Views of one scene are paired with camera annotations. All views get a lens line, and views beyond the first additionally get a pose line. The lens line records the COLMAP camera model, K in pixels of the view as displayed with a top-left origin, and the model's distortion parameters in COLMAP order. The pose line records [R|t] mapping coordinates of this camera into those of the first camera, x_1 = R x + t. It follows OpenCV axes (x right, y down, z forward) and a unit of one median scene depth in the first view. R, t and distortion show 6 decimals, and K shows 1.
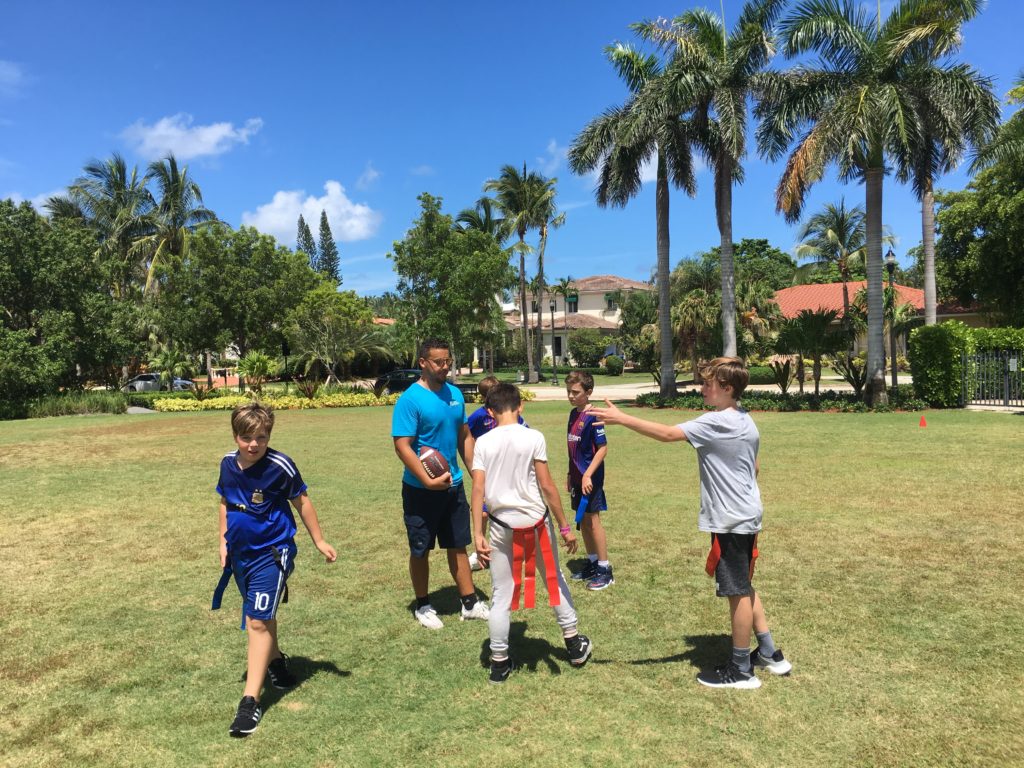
lens RADIAL K [[869.8, 0, 506.8], [0, 869.8, 386.2], [0, 0, 1]] dist [0.079681, -0.113643]
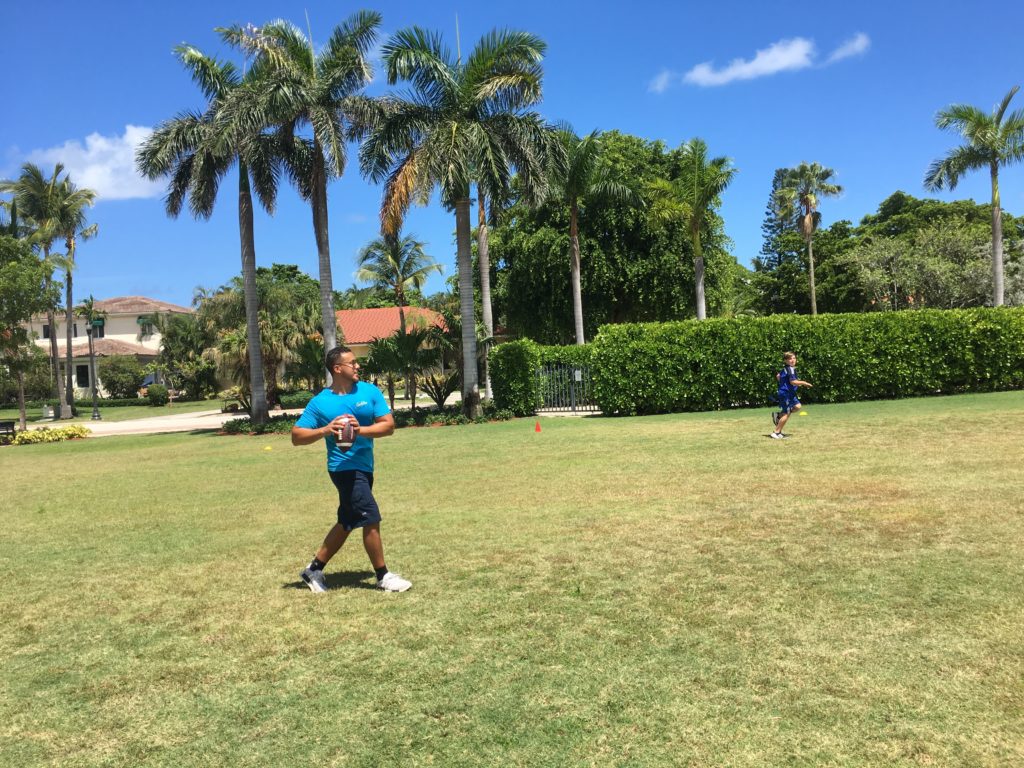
lens RADIAL K [[869.8, 0, 514.9], [0, 869.8, 386.1], [0, 0, 1]] dist [0.079681, -0.113643]
pose [[0.857573, -0.036043, 0.513099, -0.048757], [0.051835, 0.998519, -0.016494, 0.002149], [-0.511744, 0.040741, 0.858171, 0.031591]]
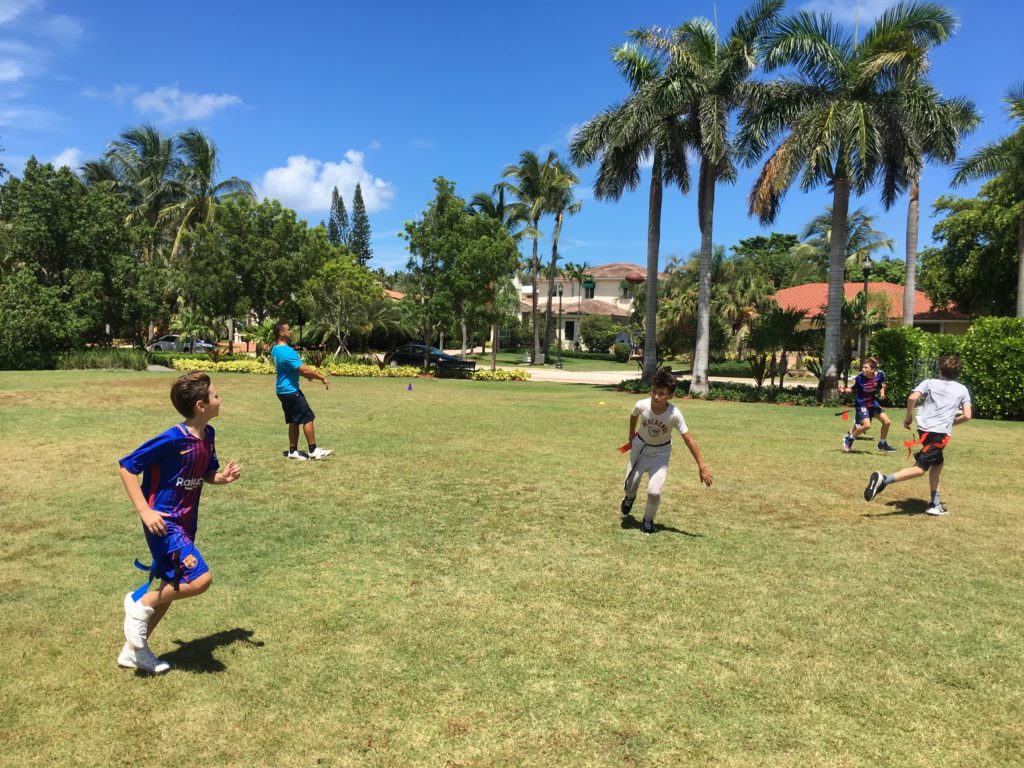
lens RADIAL K [[869.8, 0, 505.6], [0, 869.8, 394.3], [0, 0, 1]] dist [0.079681, -0.113643]
pose [[0.997821, 0.057343, -0.032640, 0.034512], [-0.056308, 0.997907, 0.031799, 0.001188], [0.034395, -0.029892, 0.998961, -0.049422]]
